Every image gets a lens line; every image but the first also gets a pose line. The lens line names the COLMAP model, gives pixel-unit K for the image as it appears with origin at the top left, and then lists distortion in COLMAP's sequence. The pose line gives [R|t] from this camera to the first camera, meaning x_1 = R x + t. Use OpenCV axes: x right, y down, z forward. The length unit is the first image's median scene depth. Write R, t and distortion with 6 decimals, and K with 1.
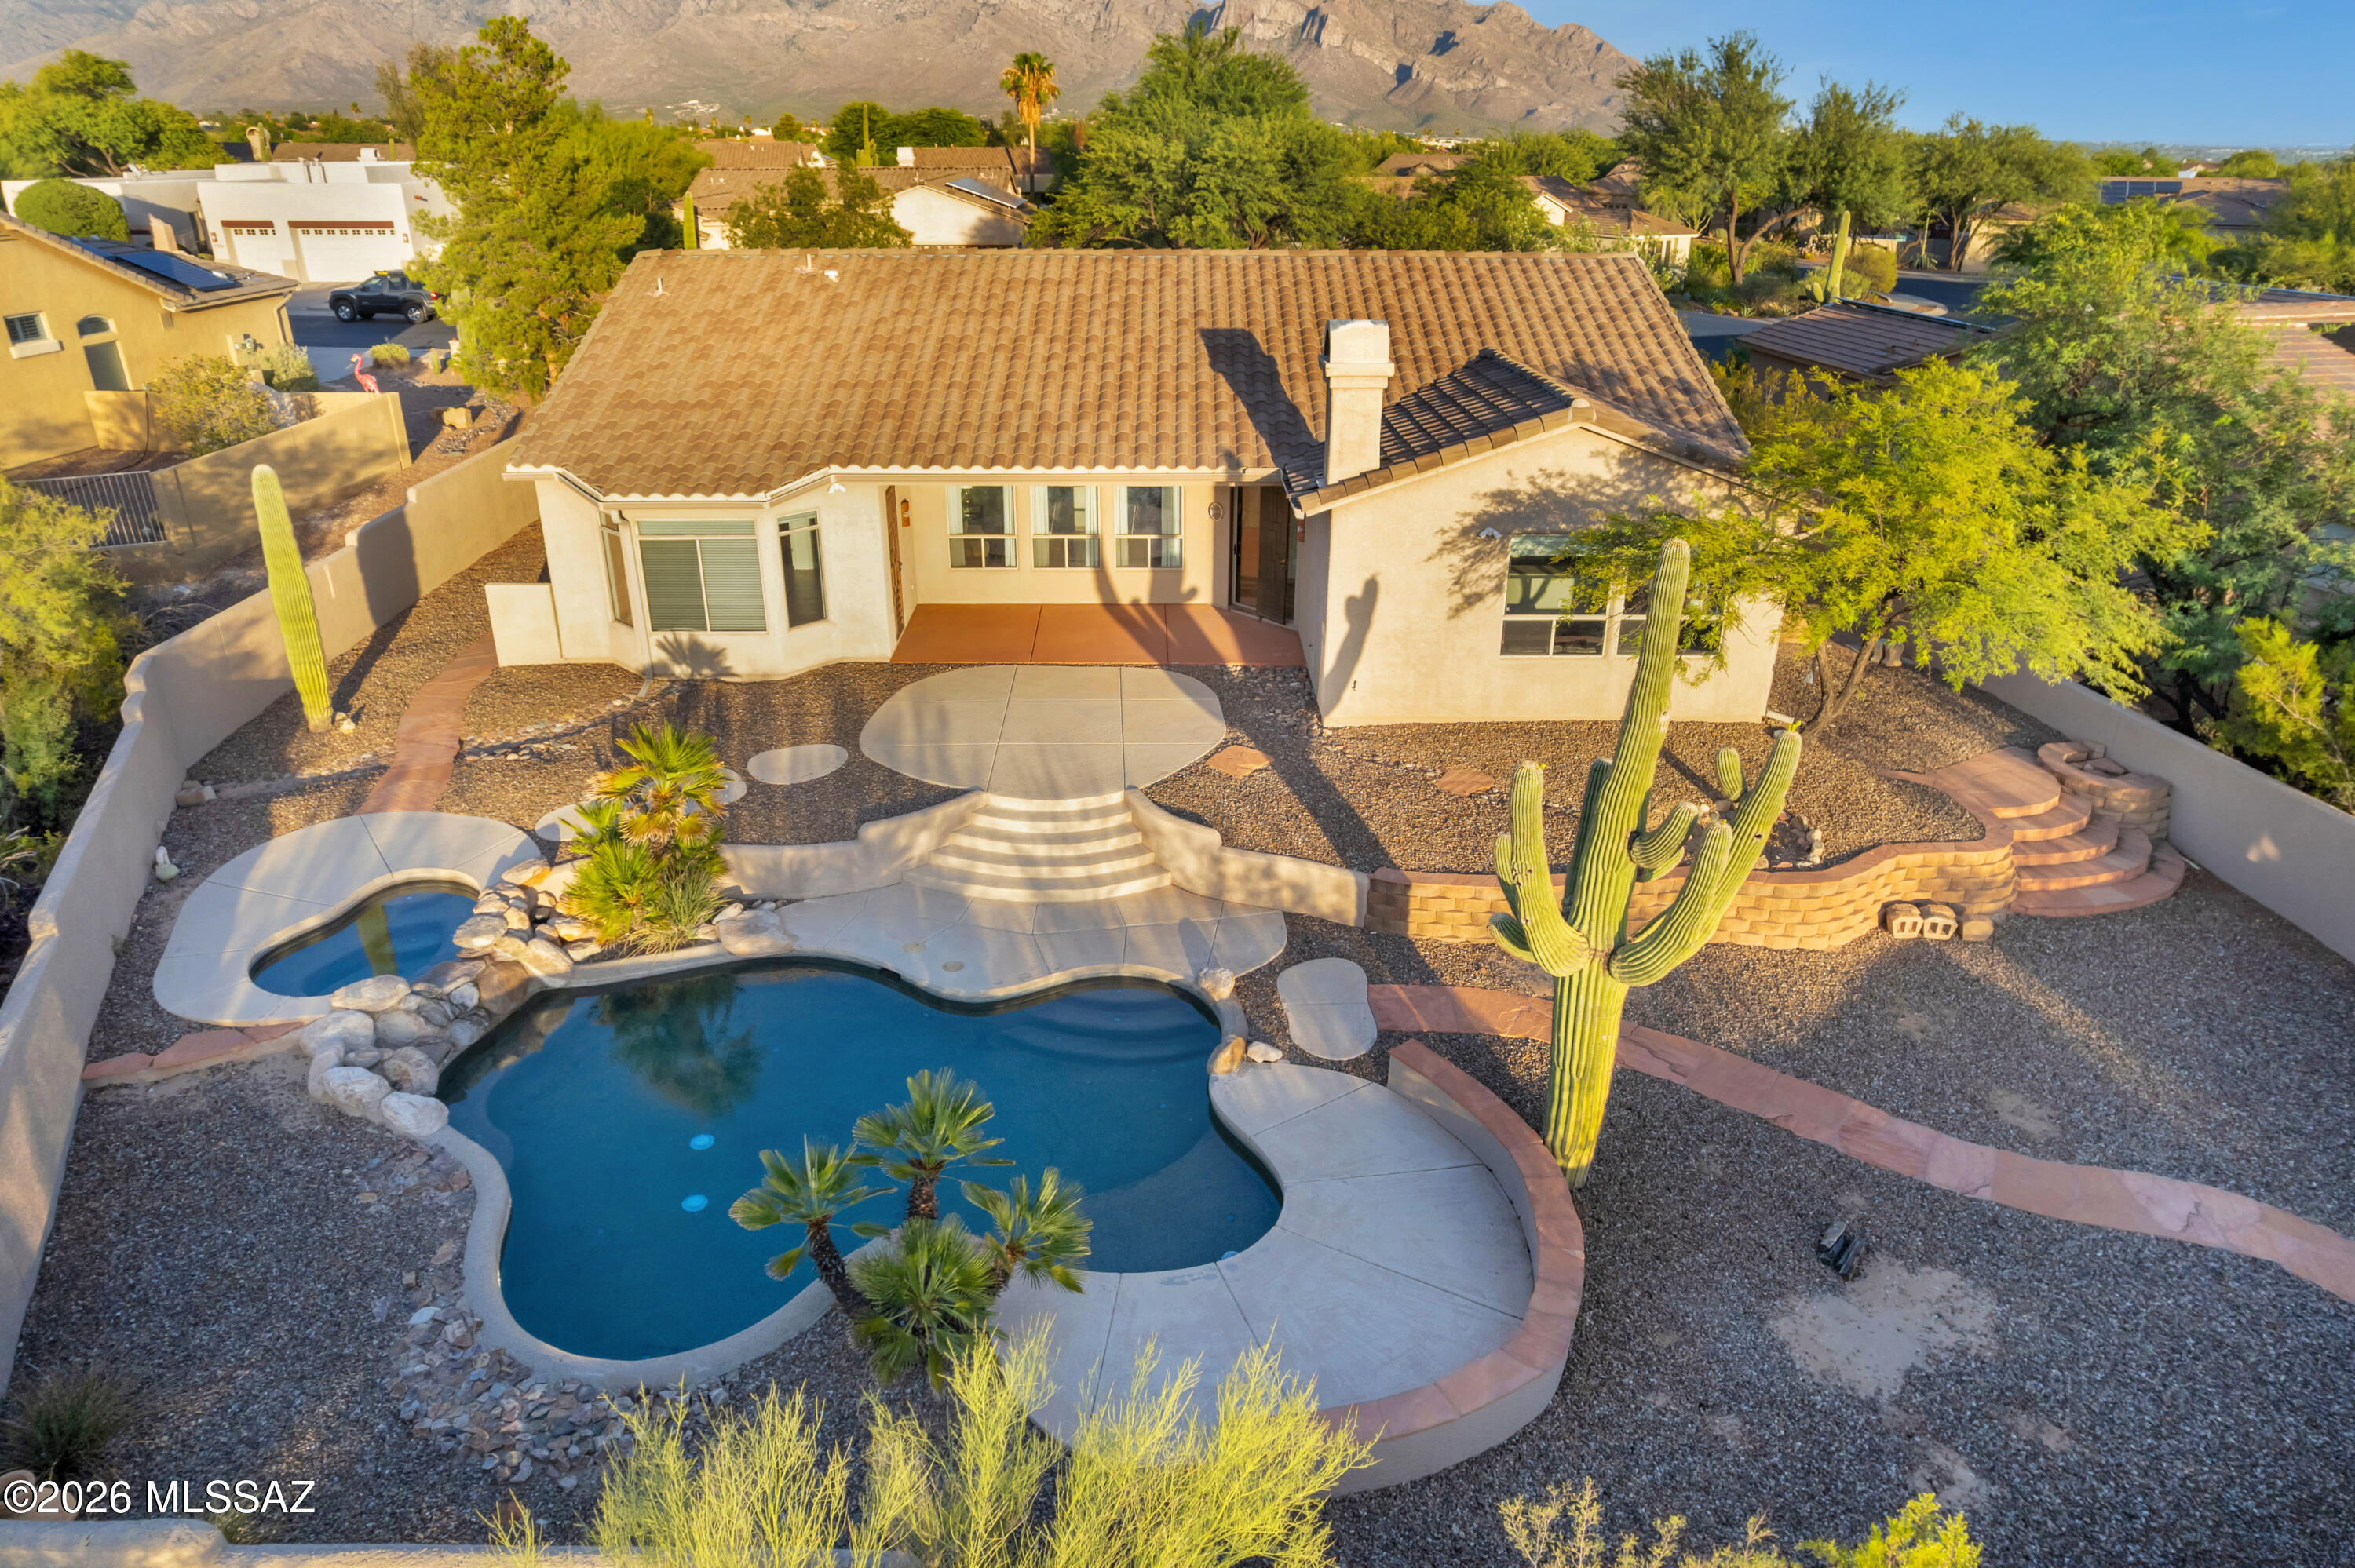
lens RADIAL K [[1507.2, 0, 1181.3], [0, 1507.2, 791.0], [0, 0, 1]] dist [-0.069379, 0.069419]
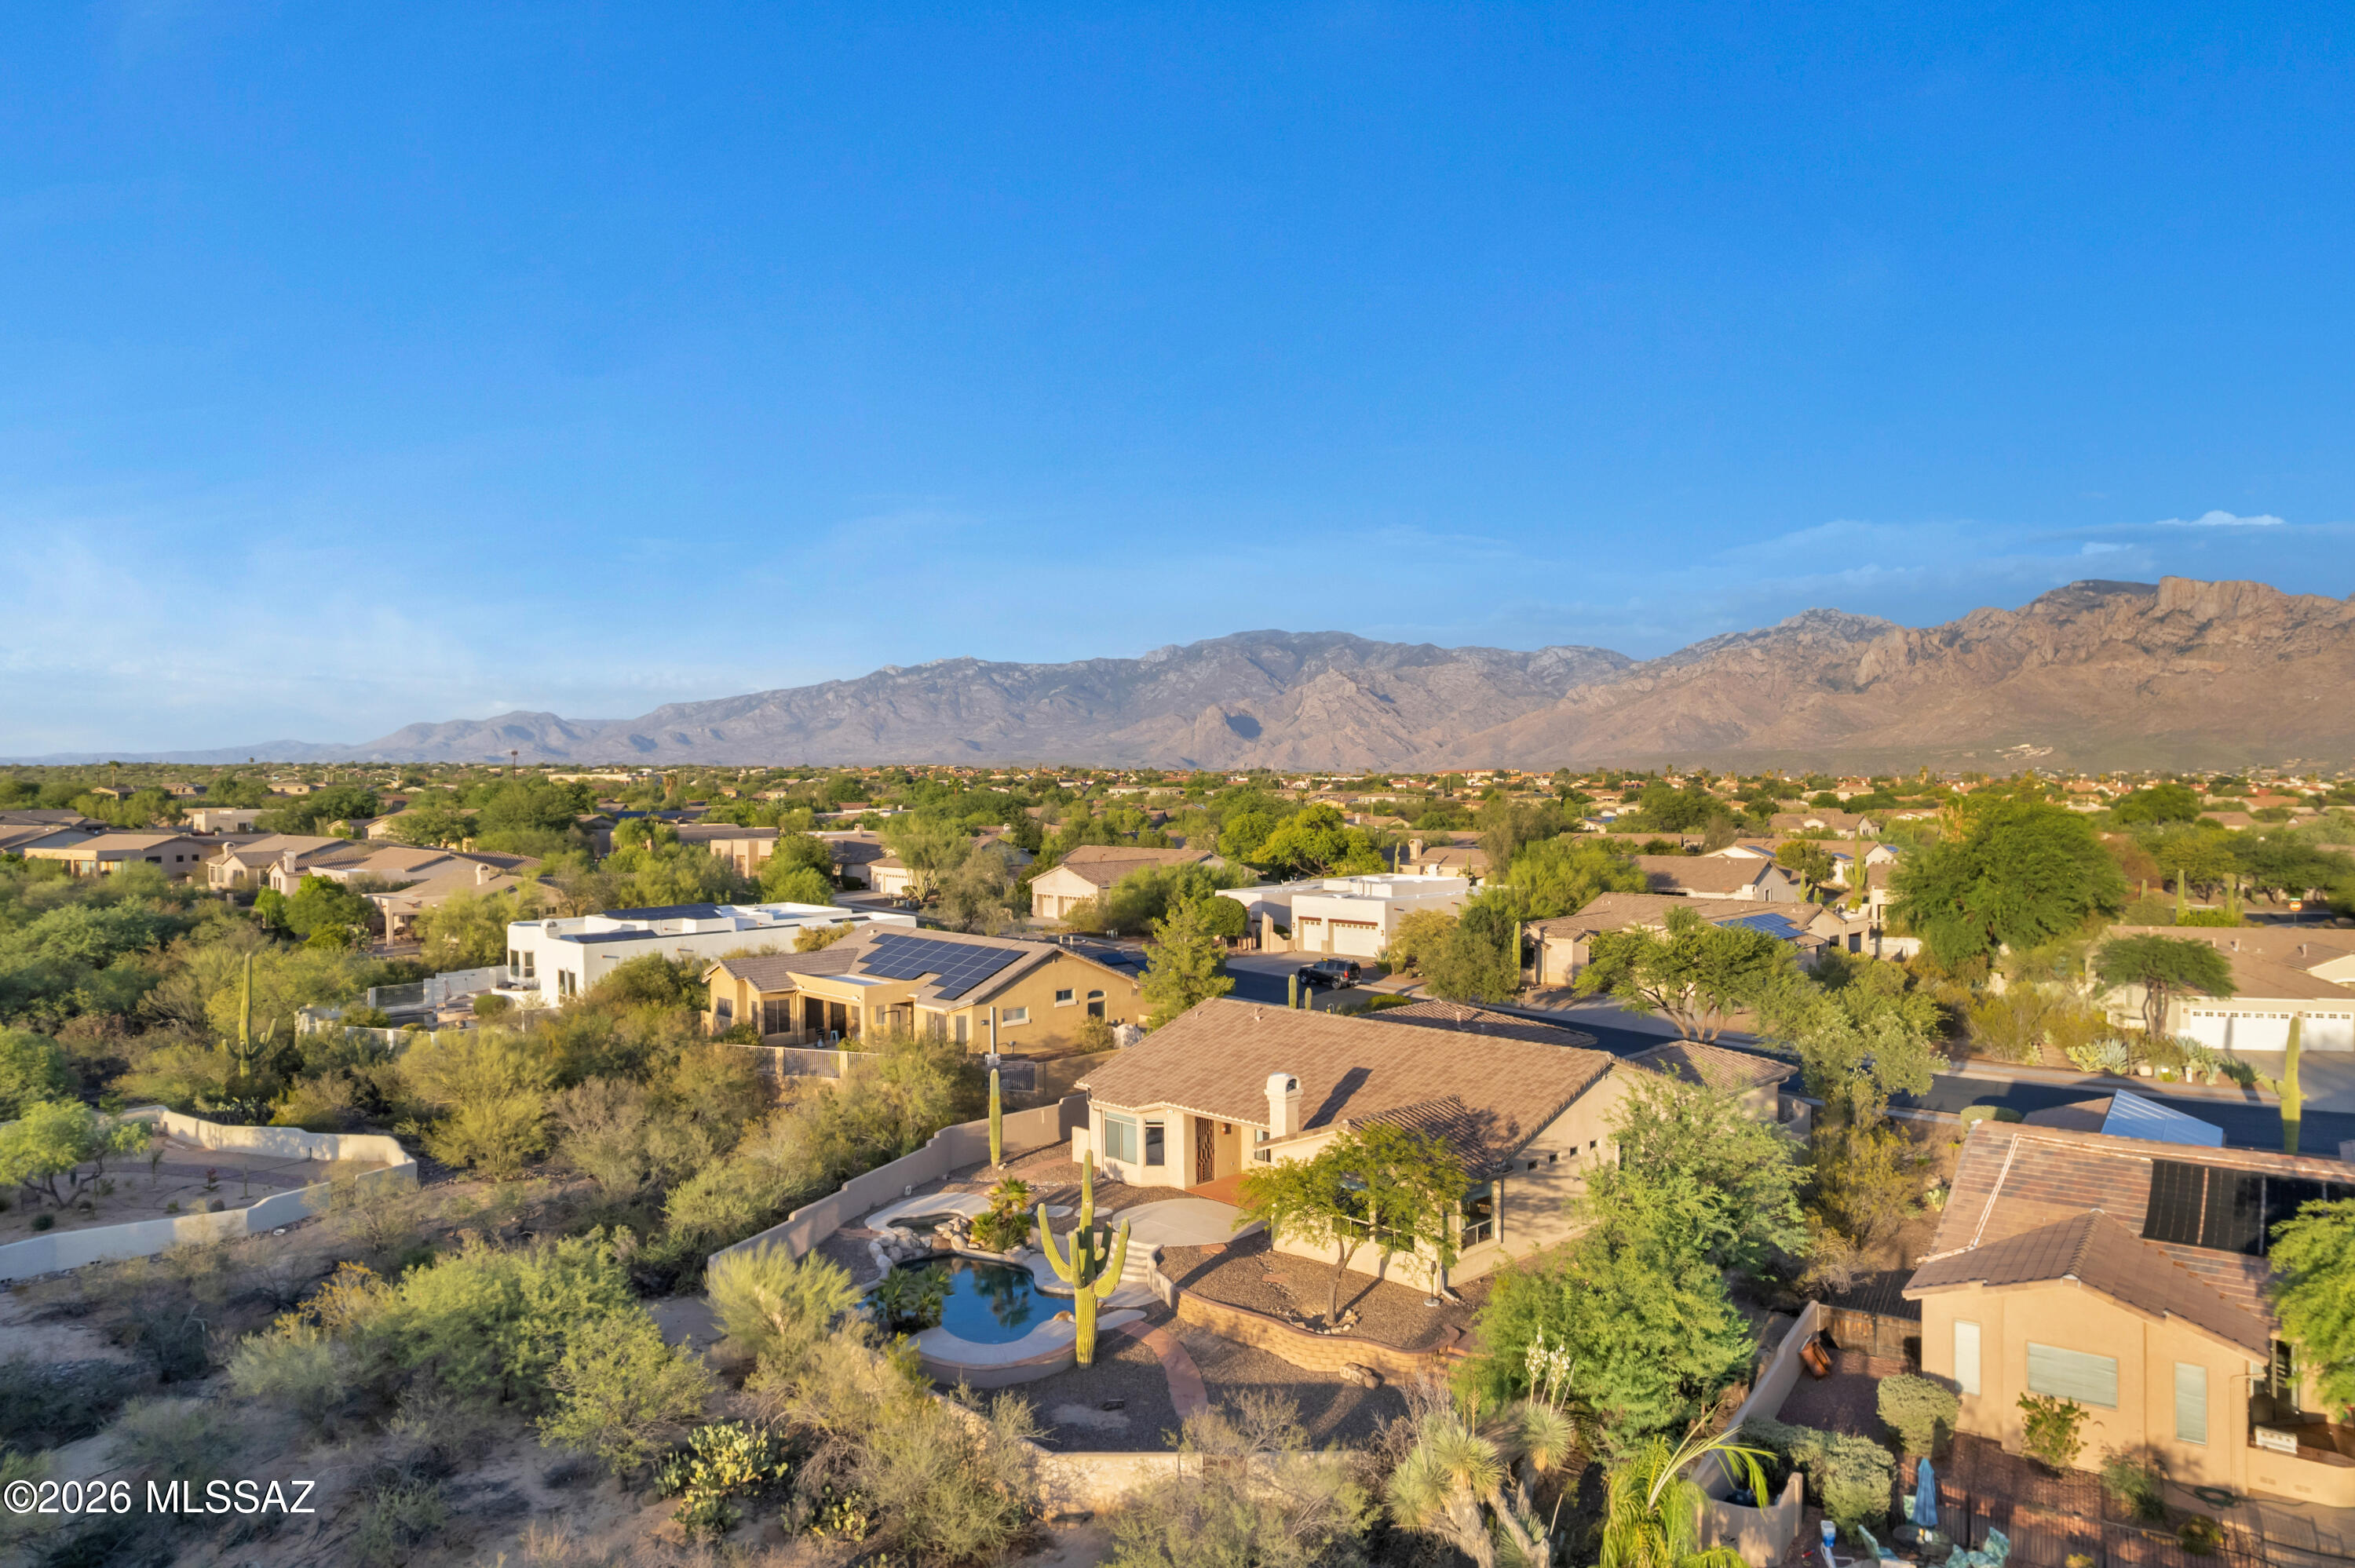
lens RADIAL K [[1513.4, 0, 1179.9], [0, 1513.4, 781.9], [0, 0, 1]] dist [-0.068821, 0.062607]
pose [[0.688175, -0.007076, -0.725510, 1.677859], [-0.284119, 0.917466, -0.278446, -0.020223], [0.667601, 0.397751, 0.629367, -0.782021]]
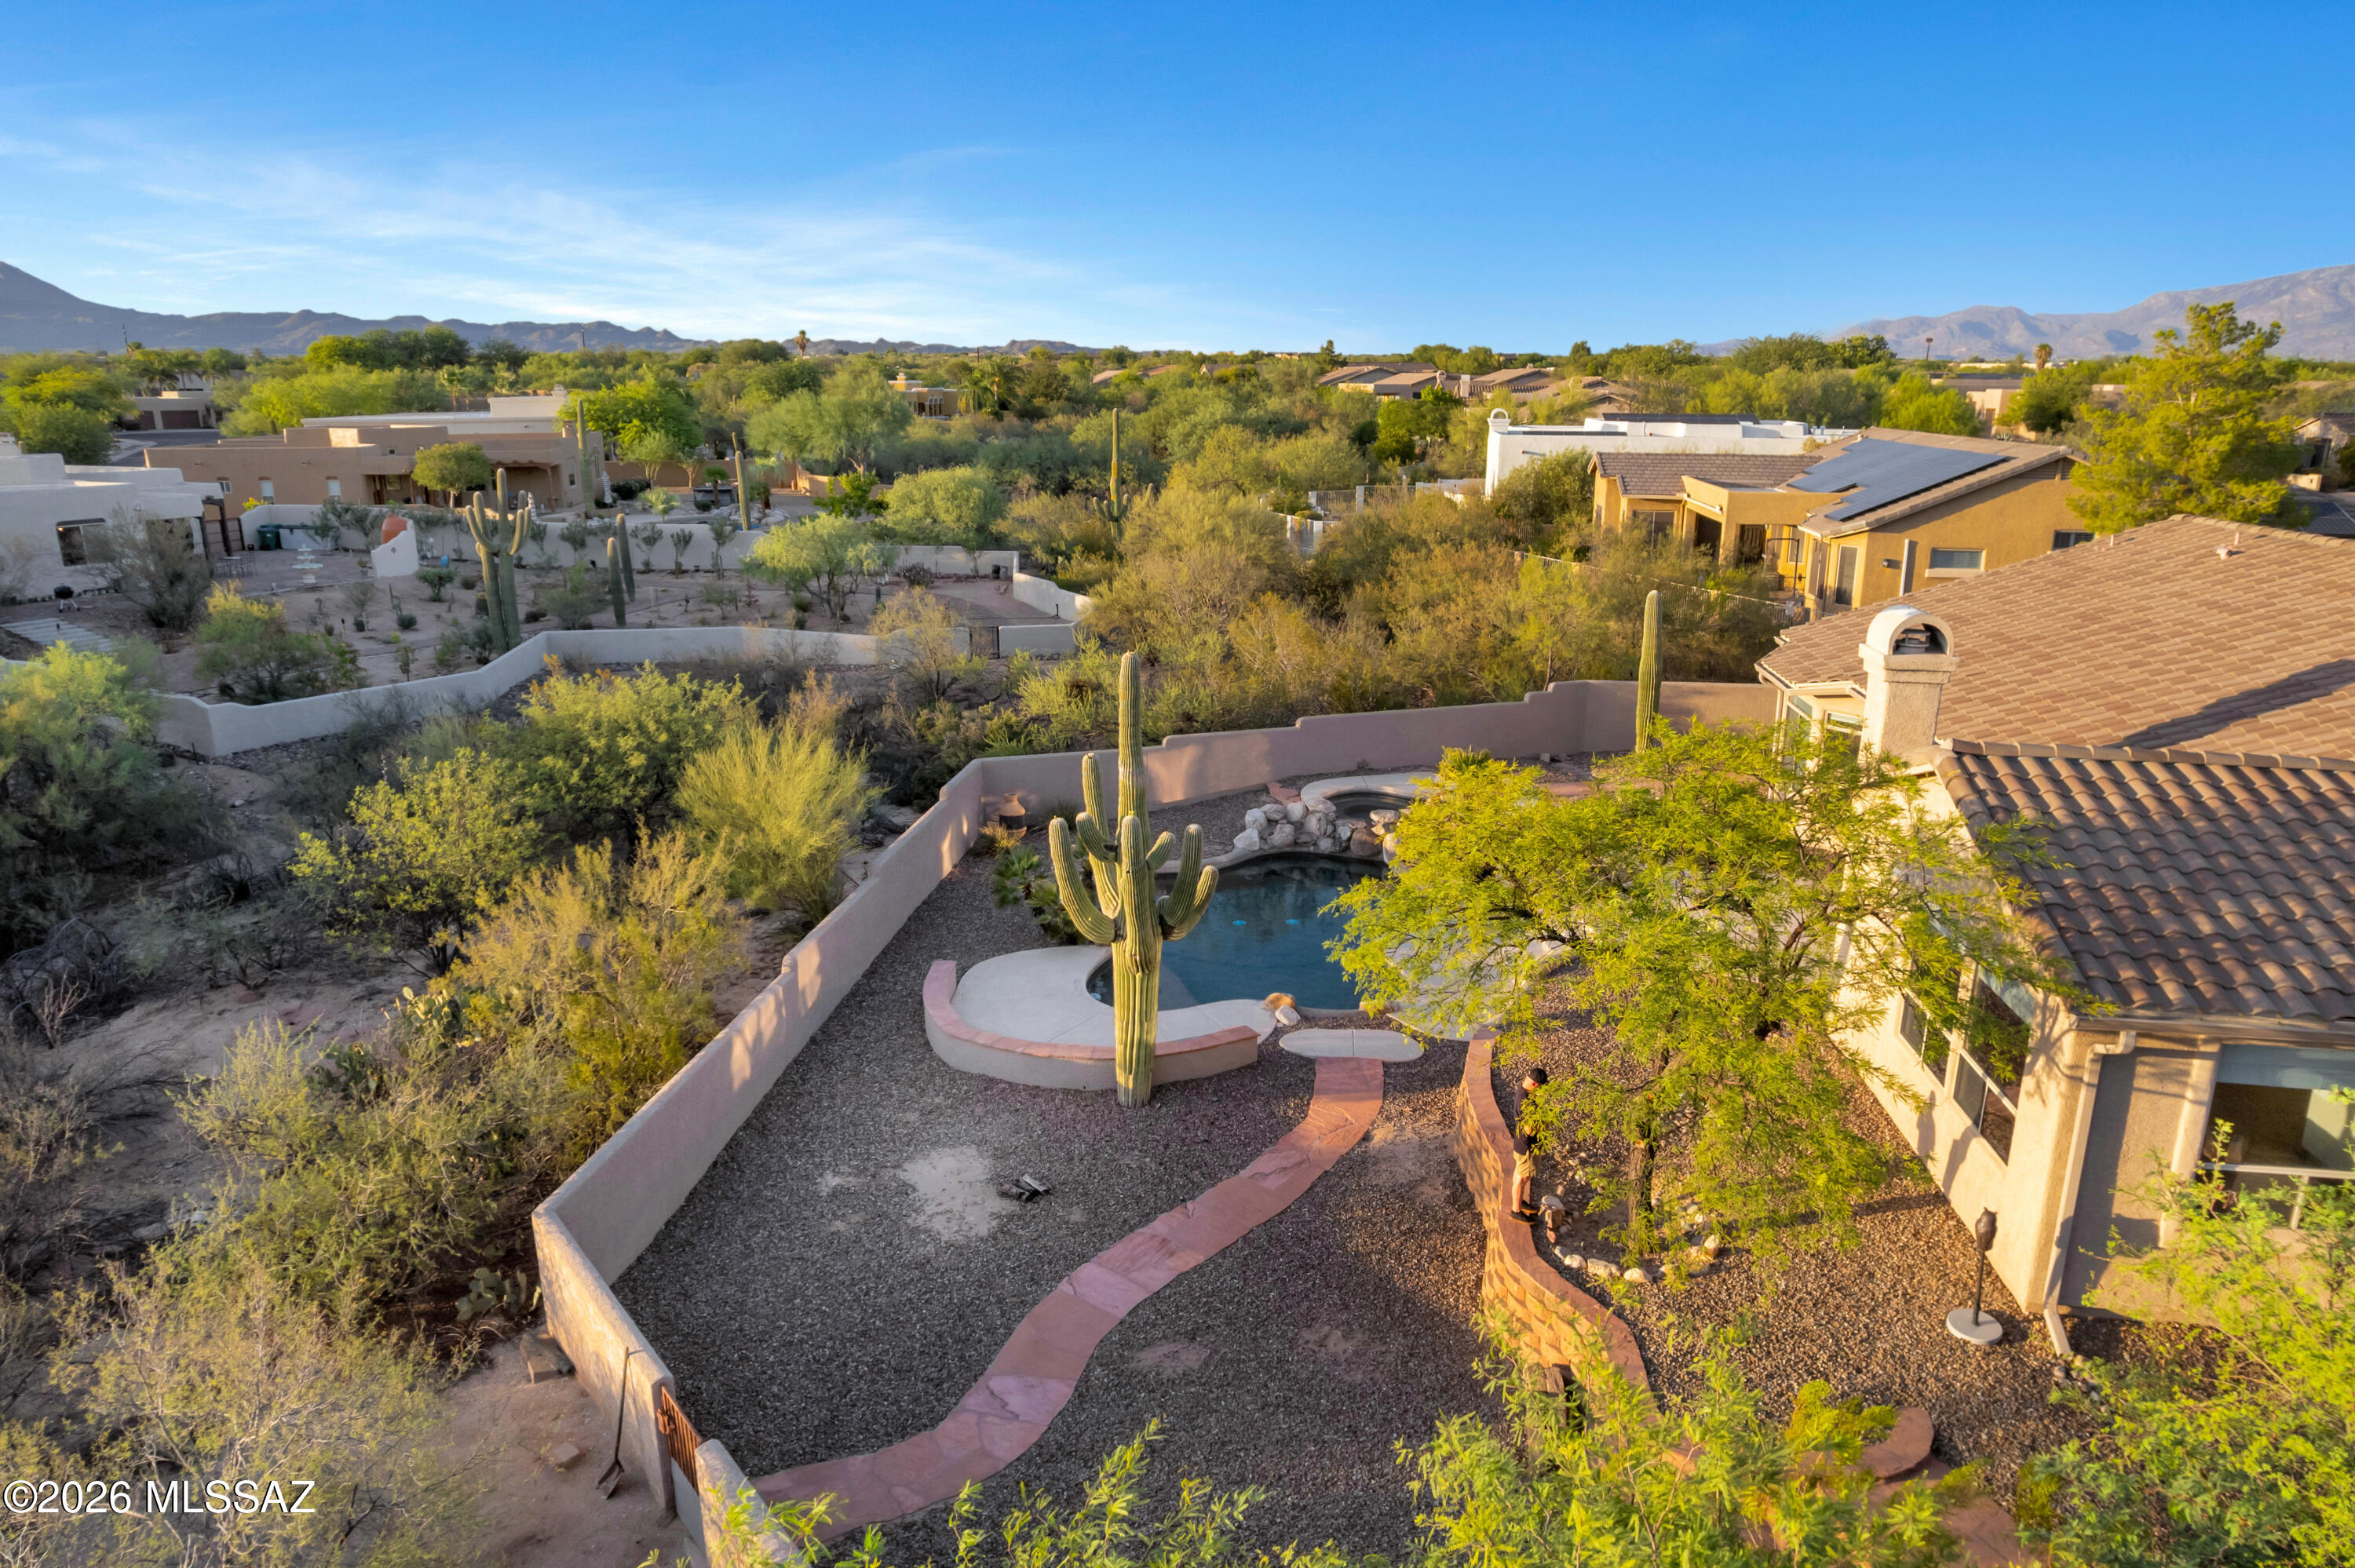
lens RADIAL K [[1513.4, 0, 1179.9], [0, 1513.4, 781.9], [0, 0, 1]] dist [-0.068821, 0.062607]
pose [[-0.130017, 0.252450, -0.958835, 1.013748], [-0.406632, 0.868401, 0.283778, -0.283638], [0.904293, 0.426789, -0.010253, 0.623331]]
